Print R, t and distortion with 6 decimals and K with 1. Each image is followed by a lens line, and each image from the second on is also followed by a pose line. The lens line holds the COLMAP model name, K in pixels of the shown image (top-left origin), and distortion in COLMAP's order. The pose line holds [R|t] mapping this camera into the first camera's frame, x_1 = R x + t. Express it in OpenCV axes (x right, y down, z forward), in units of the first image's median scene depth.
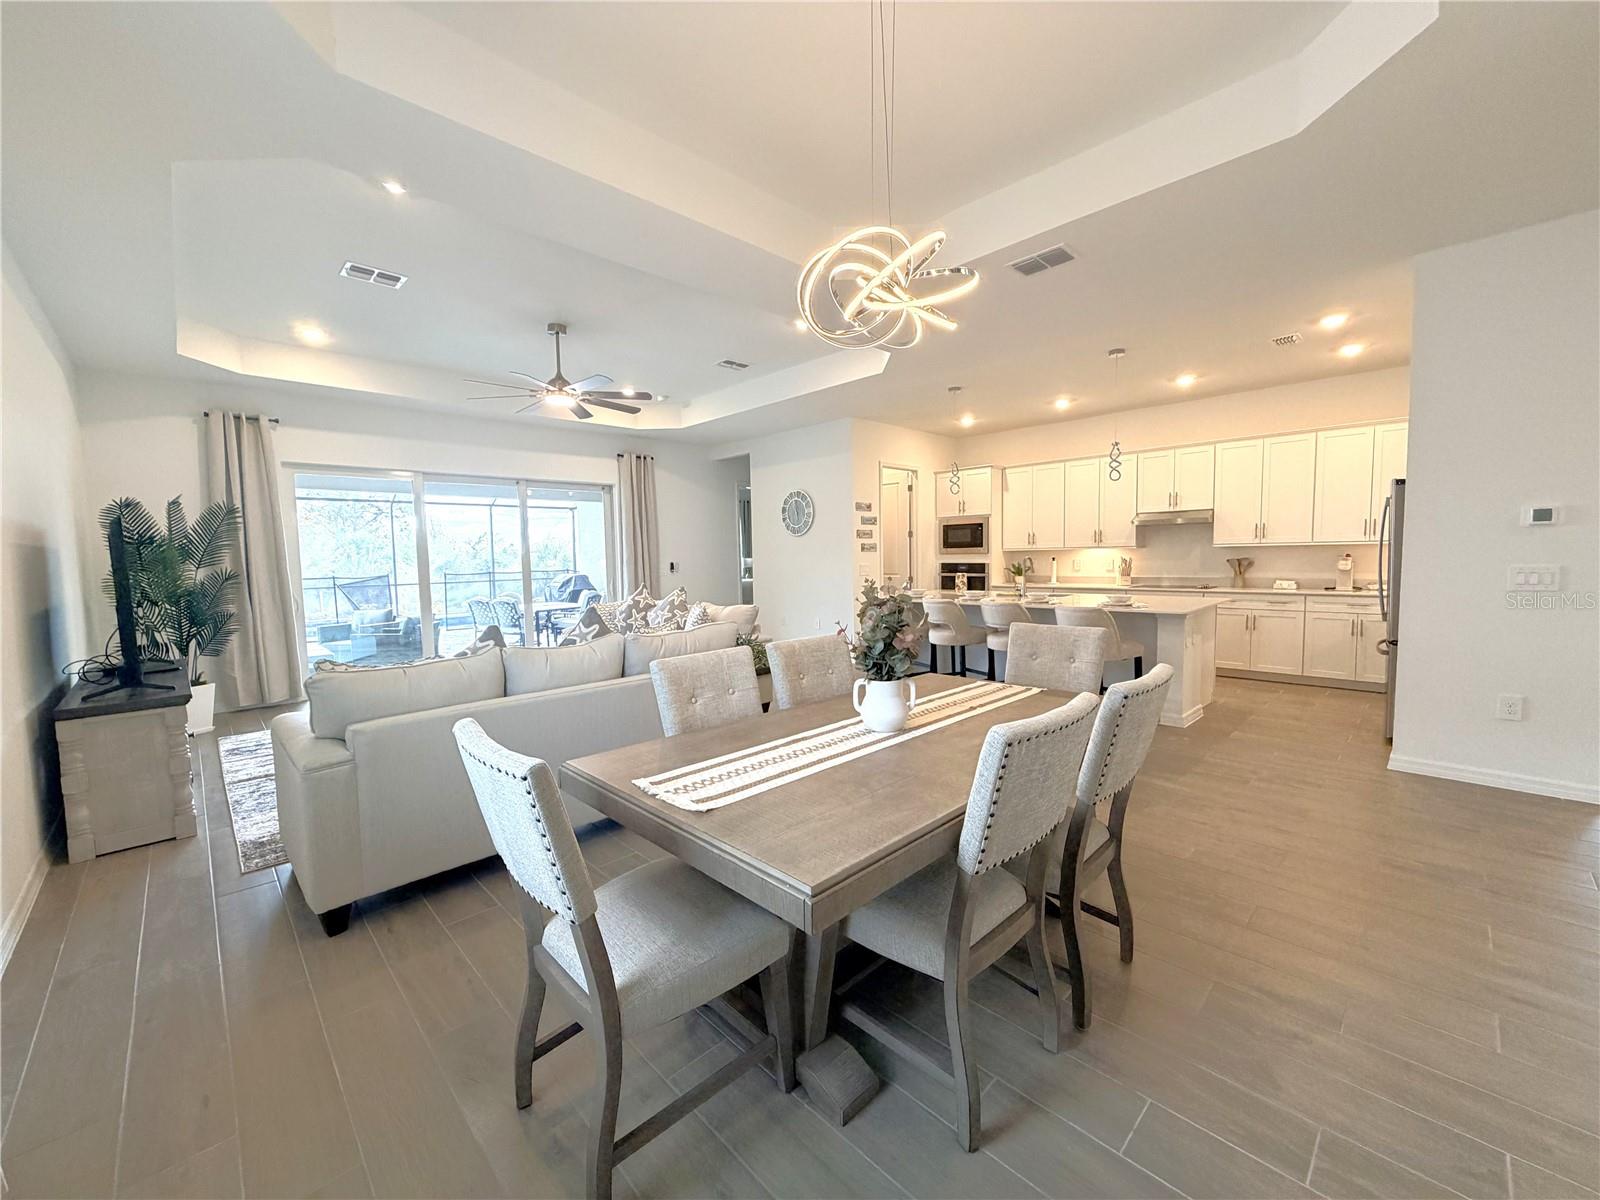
lens RADIAL K [[637.5, 0, 794.4], [0, 637.5, 595.9], [0, 0, 1]] dist [0.000756, -0.000159]
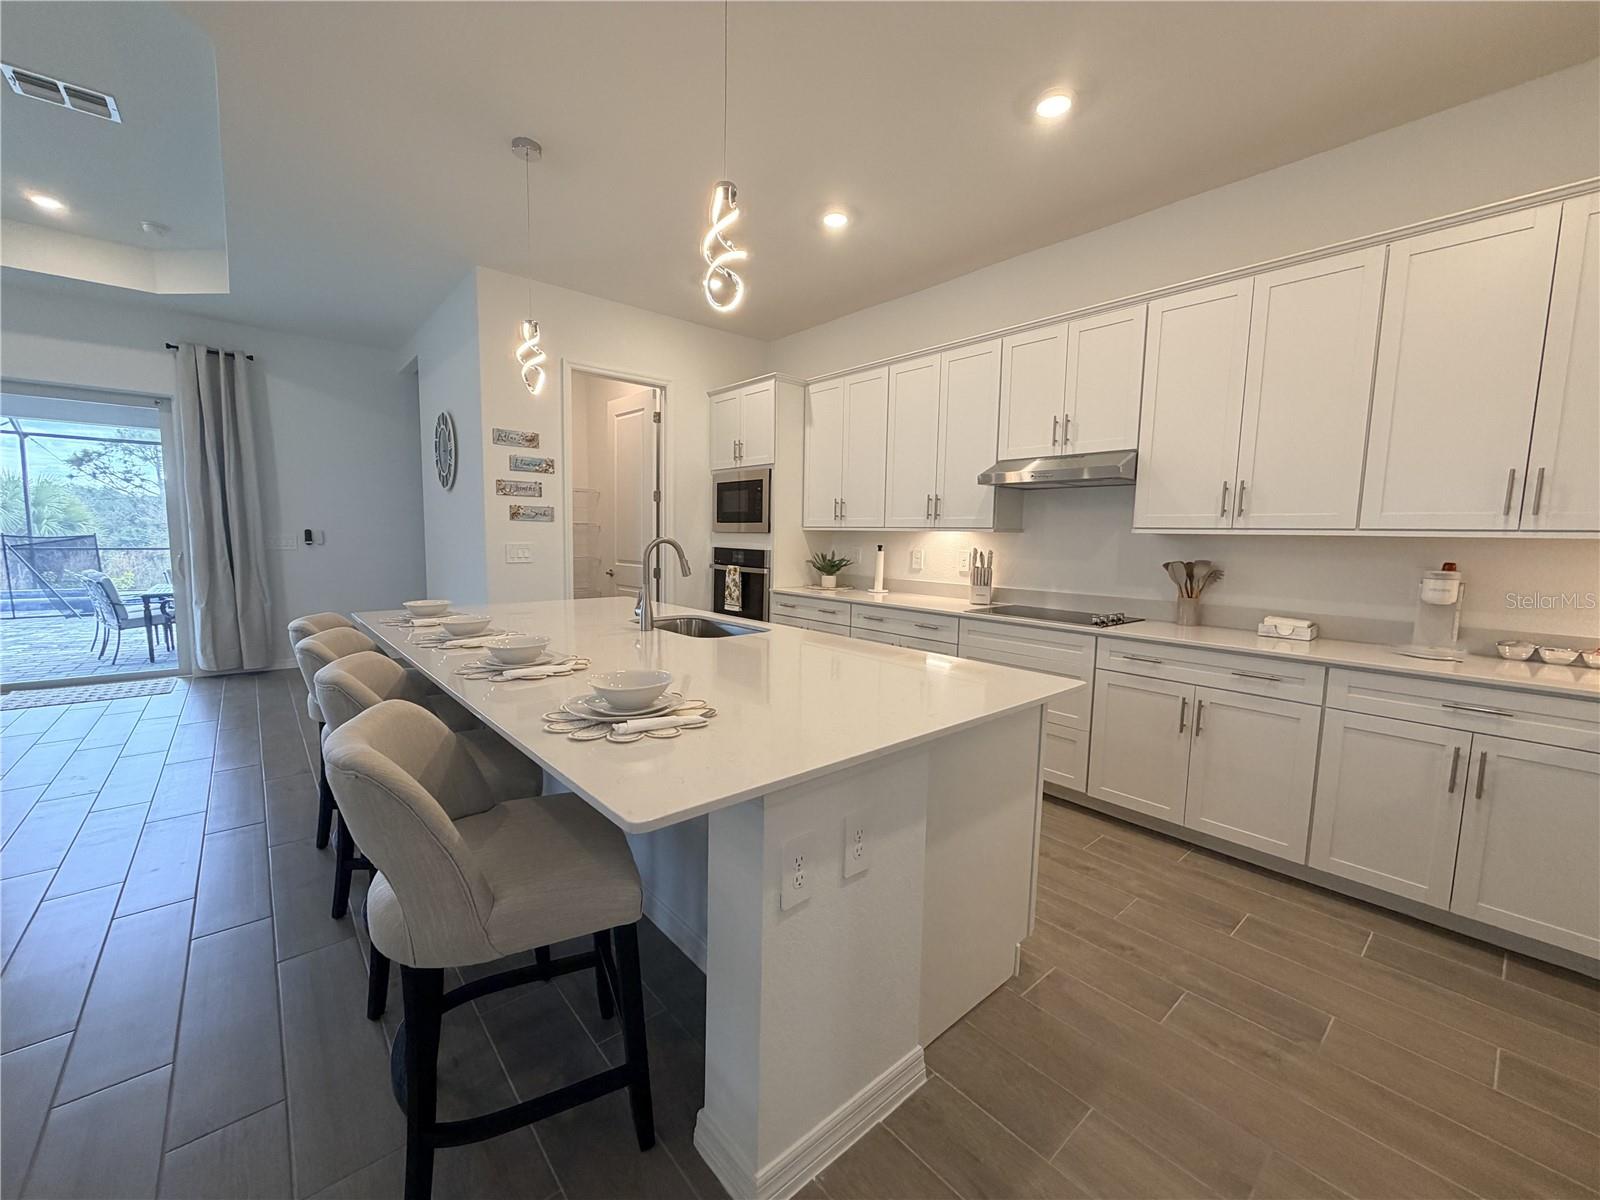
lens RADIAL K [[637.5, 0, 793.0], [0, 637.5, 597.7], [0, 0, 1]] dist [0.000756, -0.000159]
pose [[0.997399, 0.044404, -0.056777, 0.378478], [-0.042456, 0.998483, 0.035066, -0.031643], [0.058248, -0.032564, 0.997771, 0.453765]]
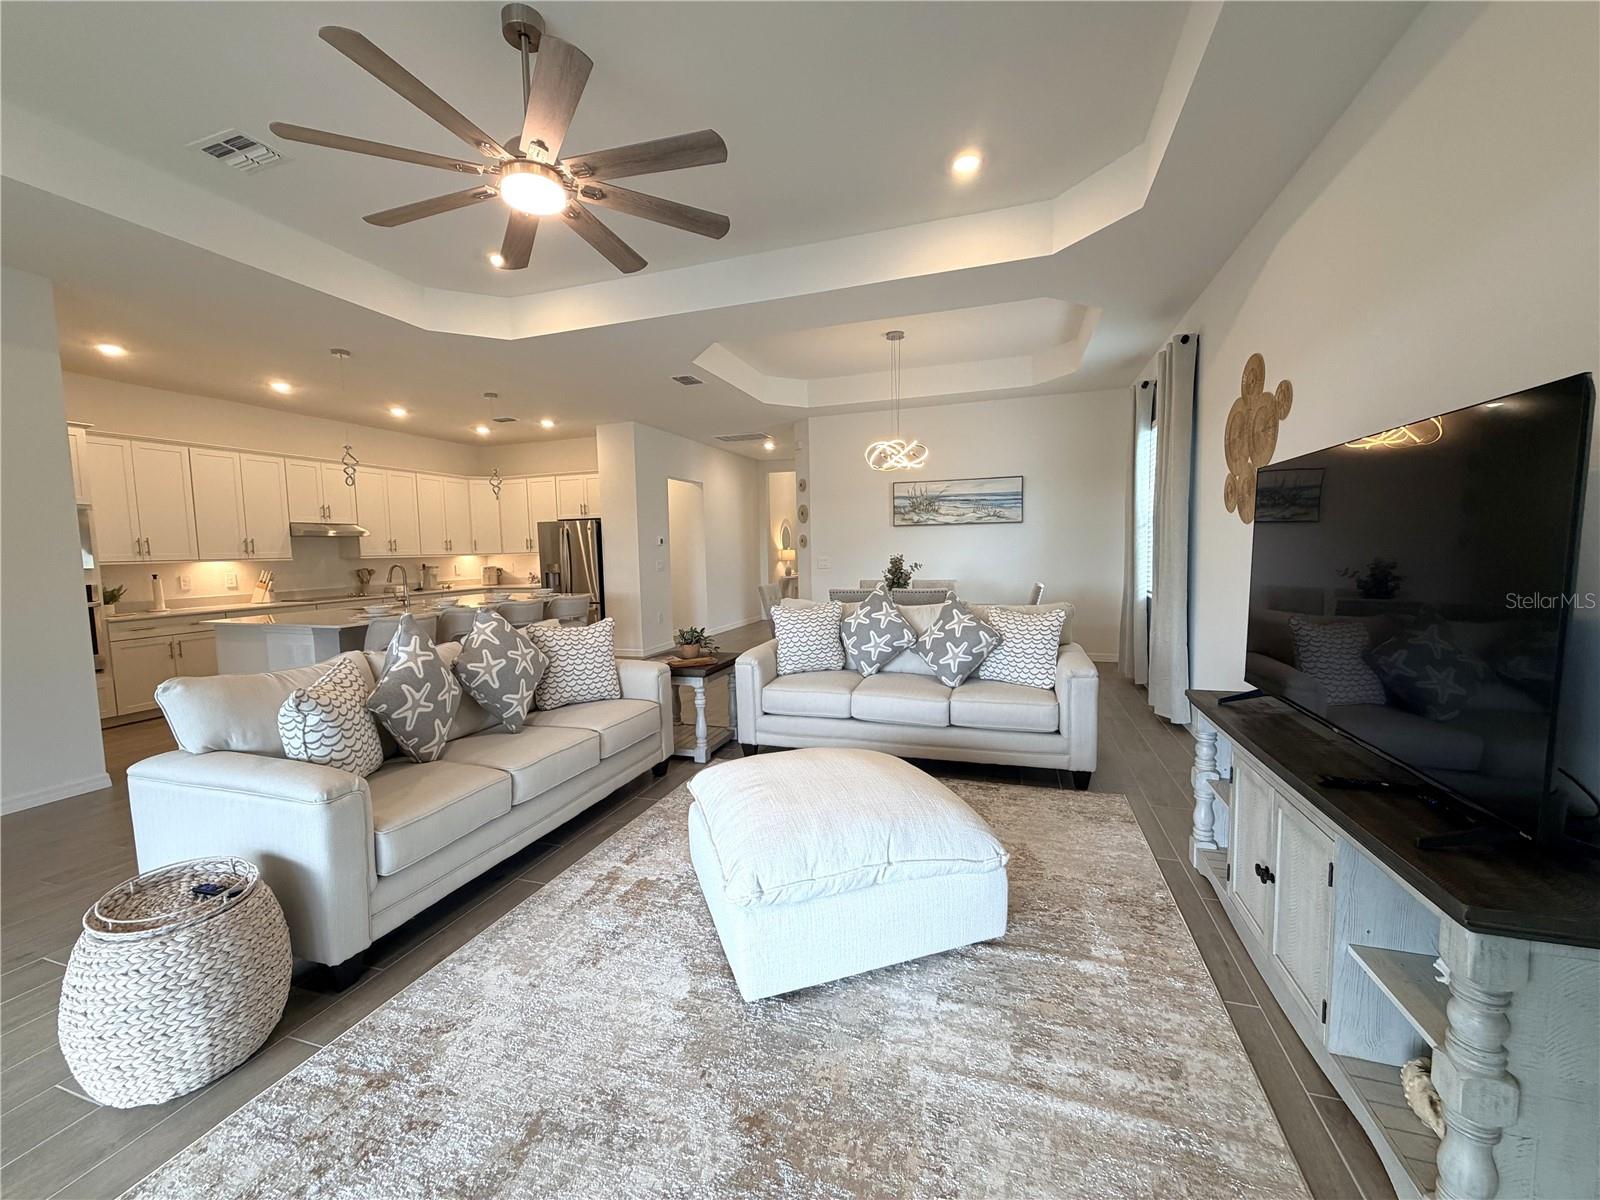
lens RADIAL K [[637.5, 0, 793.1], [0, 637.5, 596.8], [0, 0, 1]] dist [0.000756, -0.000159]
pose [[-0.459811, -0.037270, 0.887234, -0.574330], [0.090611, 0.991935, 0.088627, -0.035354], [-0.883382, 0.121145, -0.452726, 0.723563]]
